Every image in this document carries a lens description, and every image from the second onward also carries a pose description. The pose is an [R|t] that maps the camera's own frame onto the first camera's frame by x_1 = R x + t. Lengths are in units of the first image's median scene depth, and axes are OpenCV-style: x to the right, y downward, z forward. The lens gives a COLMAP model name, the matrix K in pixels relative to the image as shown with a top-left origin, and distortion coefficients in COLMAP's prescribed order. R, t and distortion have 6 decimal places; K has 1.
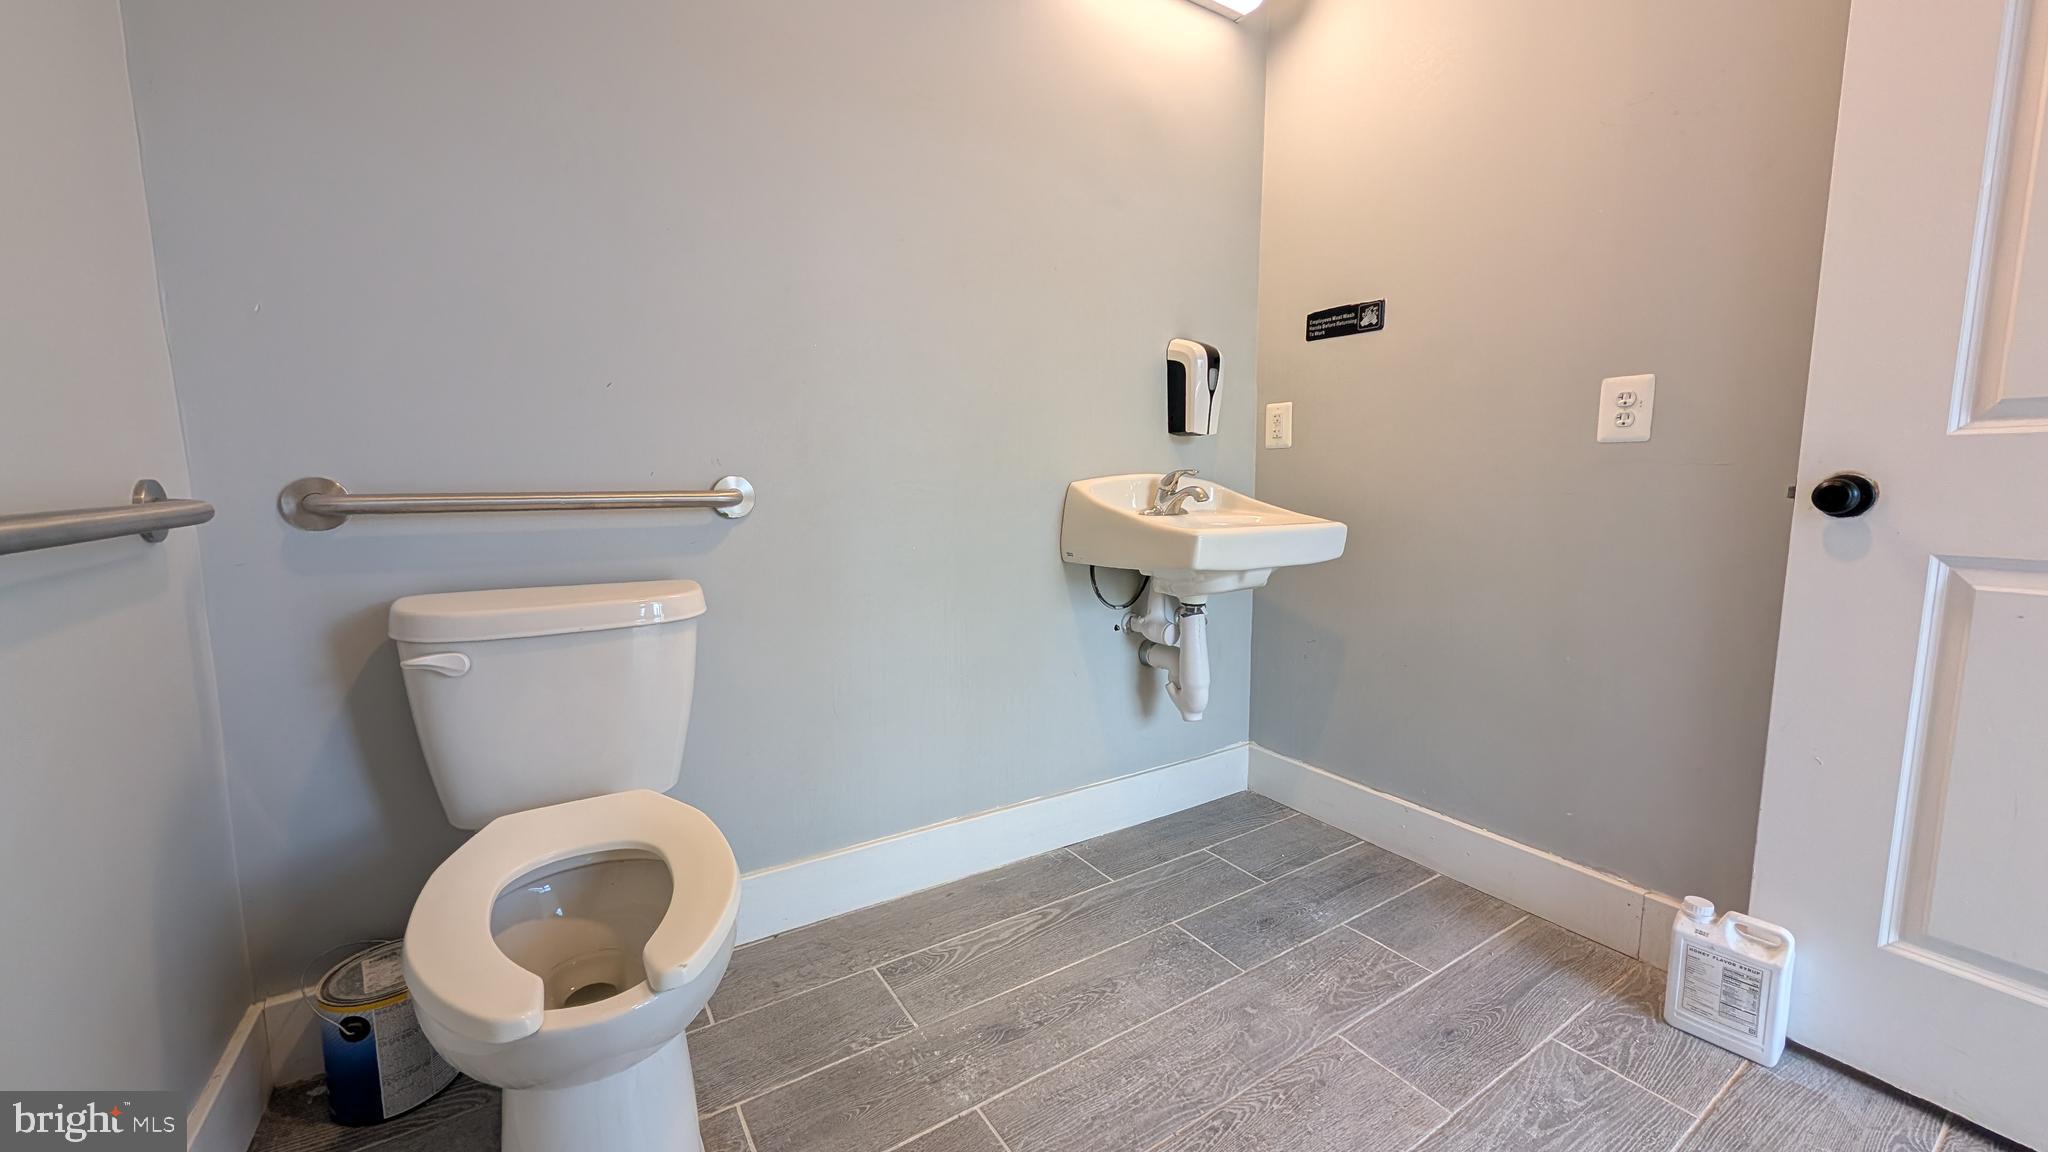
lens RADIAL K [[772.8, 0, 1032.8], [0, 772.8, 562.7], [0, 0, 1]] dist [0.000747, 0.000240]
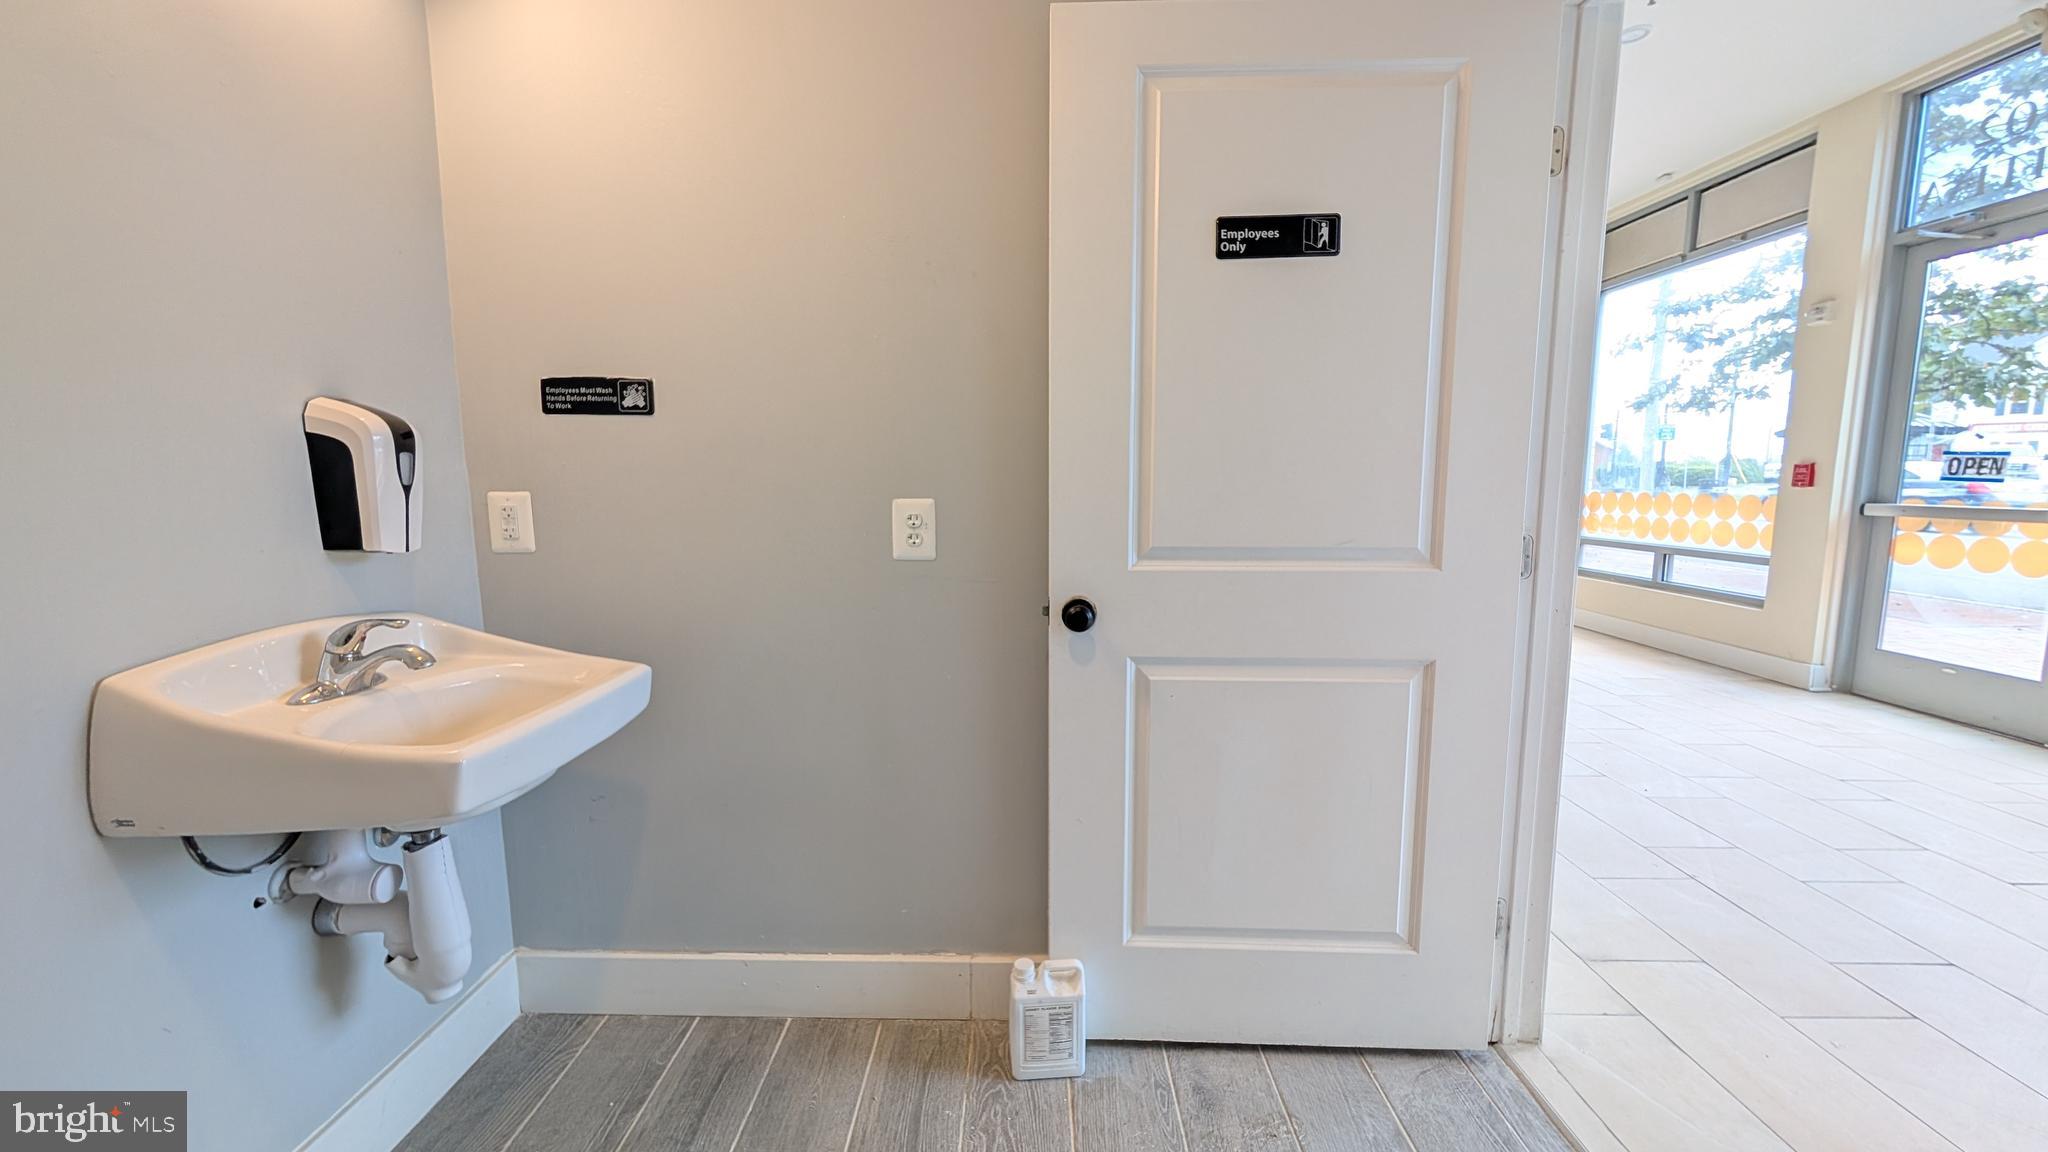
lens RADIAL K [[772.8, 0, 1022.1], [0, 772.8, 572.8], [0, 0, 1]] dist [0.000747, 0.000240]
pose [[0.554037, -0.099599, 0.826513, -0.032260], [0.095591, 0.993862, 0.055688, -0.167140], [-0.826986, 0.048154, 0.560157, 0.257792]]
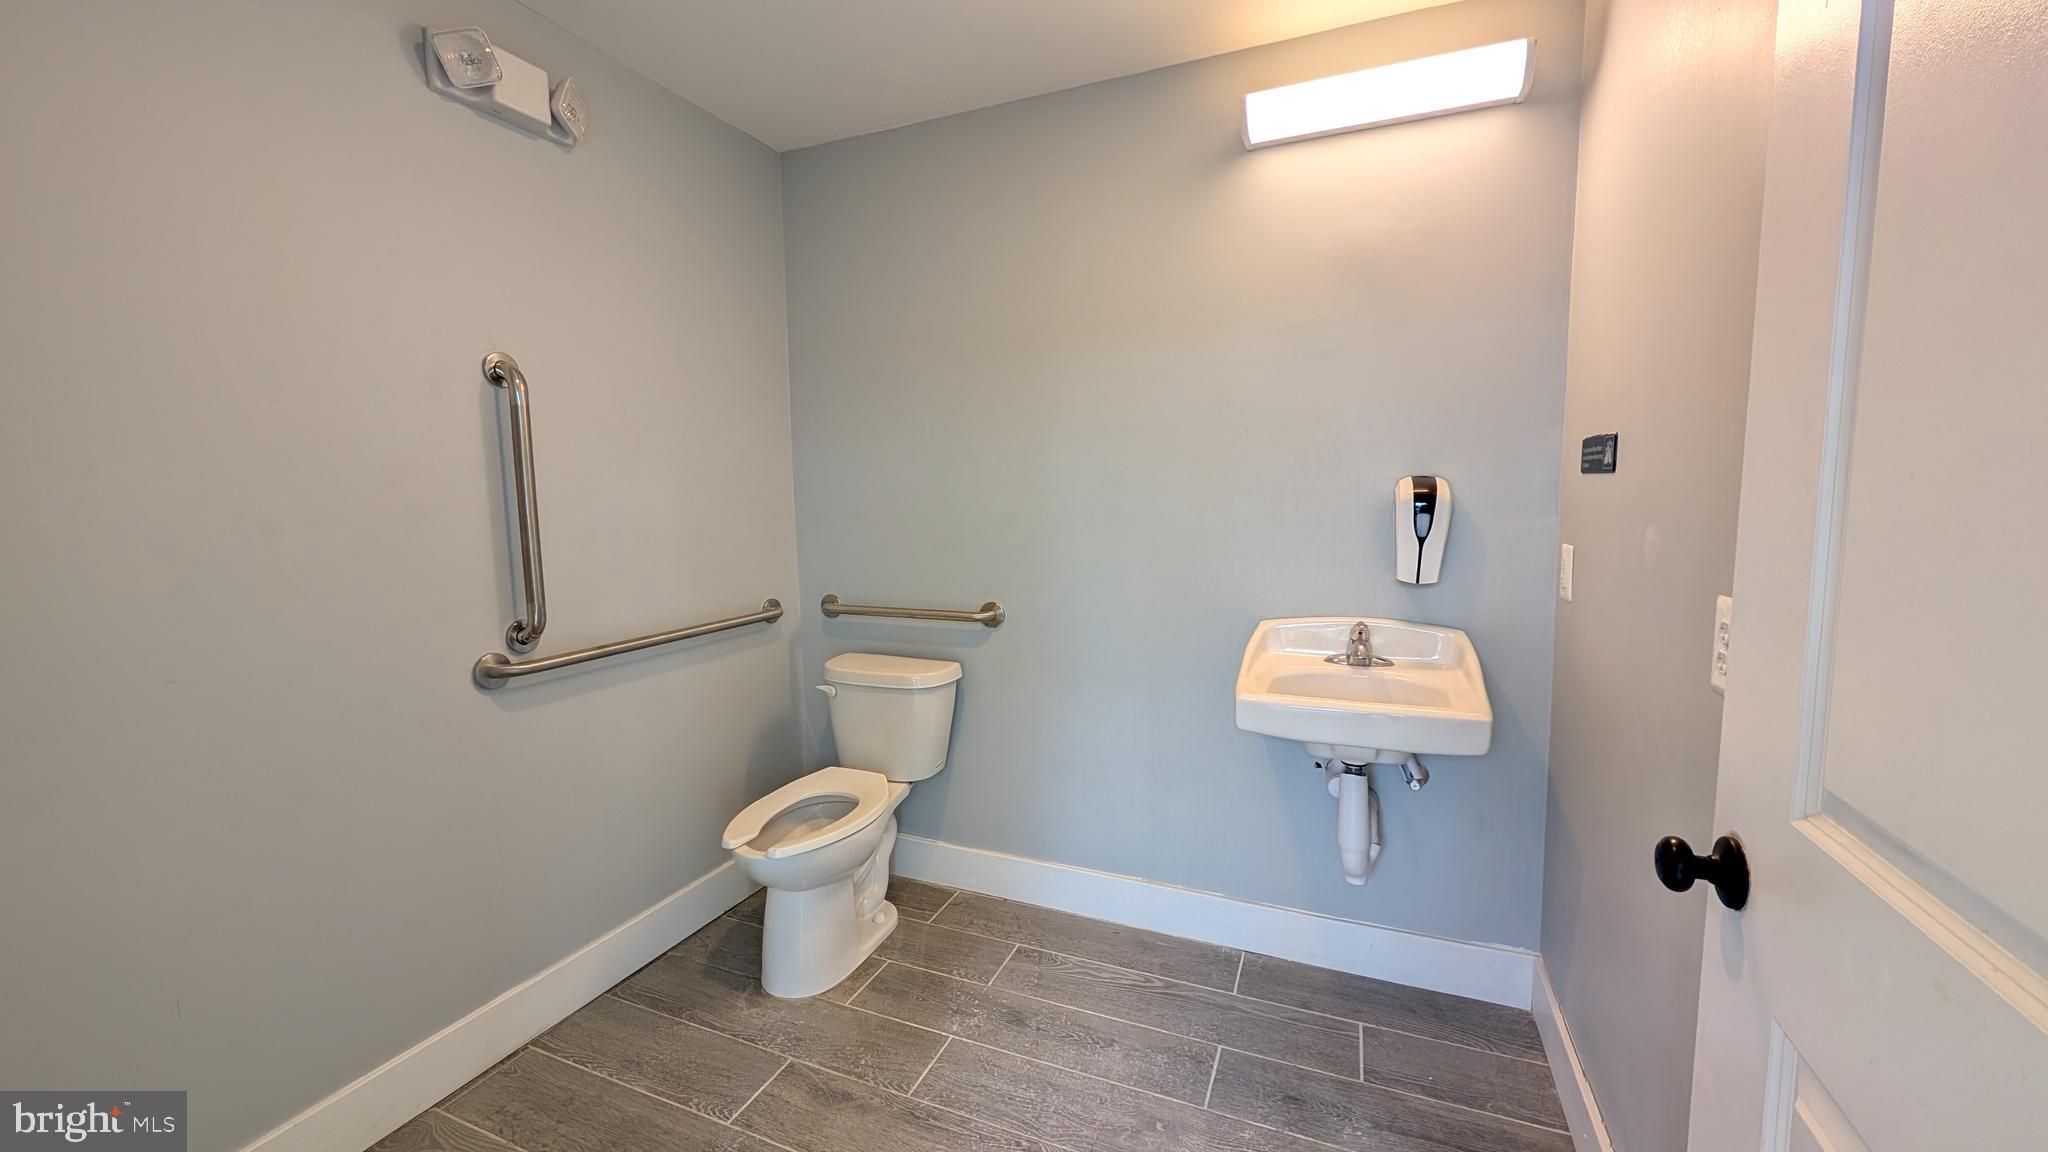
lens RADIAL K [[772.8, 0, 1037.3], [0, 772.8, 567.0], [0, 0, 1]] dist [0.000747, 0.000240]
pose [[0.575847, 0.073423, -0.814254, 0.870290], [-0.081036, 0.996181, 0.032518, -0.220335], [0.813531, 0.047259, 0.579598, 0.128282]]
